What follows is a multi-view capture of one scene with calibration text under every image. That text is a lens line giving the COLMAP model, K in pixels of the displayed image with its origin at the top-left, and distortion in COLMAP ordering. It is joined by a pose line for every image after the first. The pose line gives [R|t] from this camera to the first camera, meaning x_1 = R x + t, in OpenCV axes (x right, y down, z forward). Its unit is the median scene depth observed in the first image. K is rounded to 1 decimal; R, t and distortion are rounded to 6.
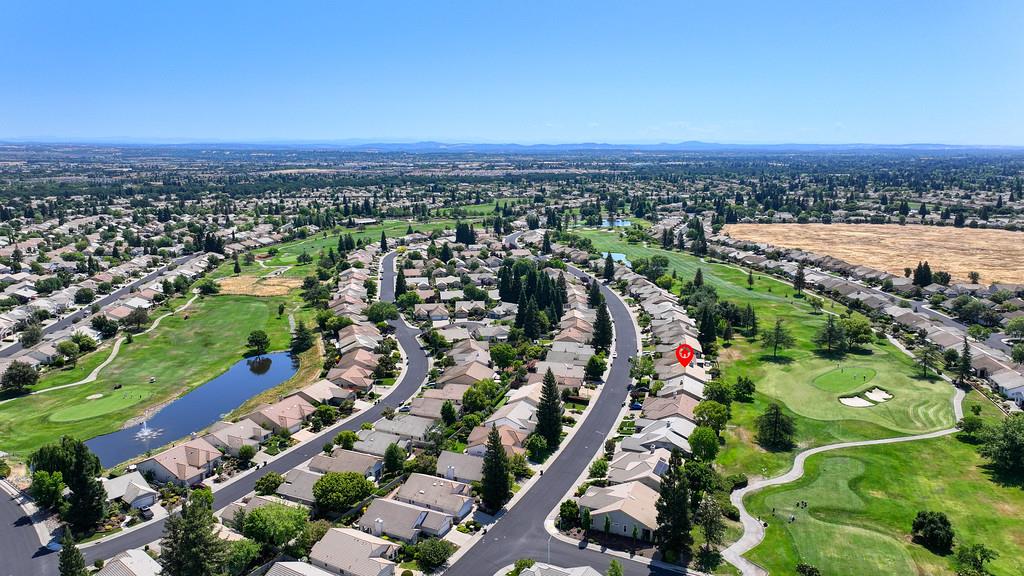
lens RADIAL K [[767.8, 0, 512.5], [0, 767.8, 294.9], [0, 0, 1]] dist [-0.000191, 0.016234]
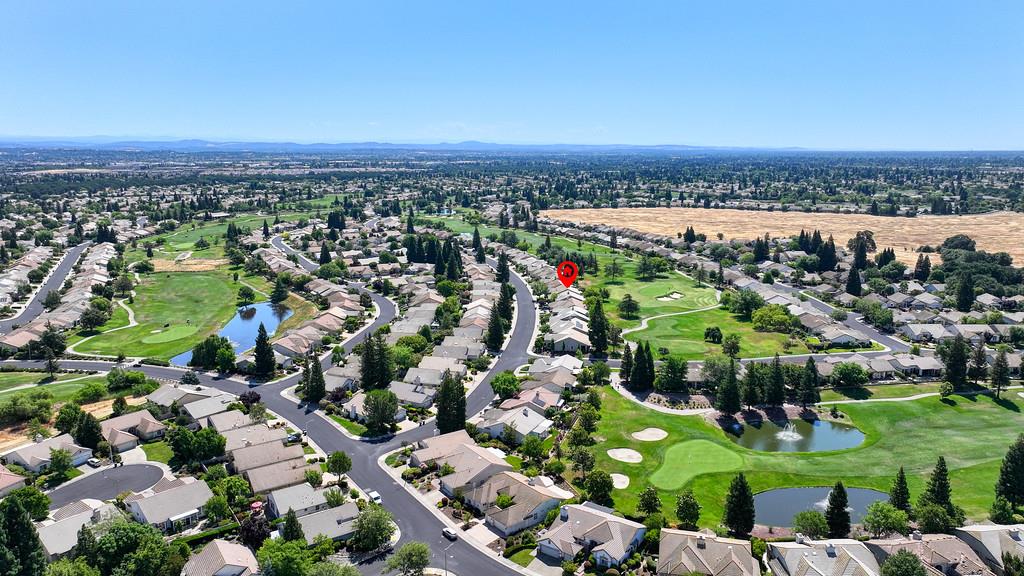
lens RADIAL K [[767.8, 0, 511.9], [0, 767.8, 283.8], [0, 0, 1]] dist [-0.000191, 0.016234]
pose [[0.959851, -0.045891, 0.276731, -0.145243], [0.049533, 0.998753, -0.006179, 0.041038], [-0.276102, 0.019639, 0.960928, -0.225548]]
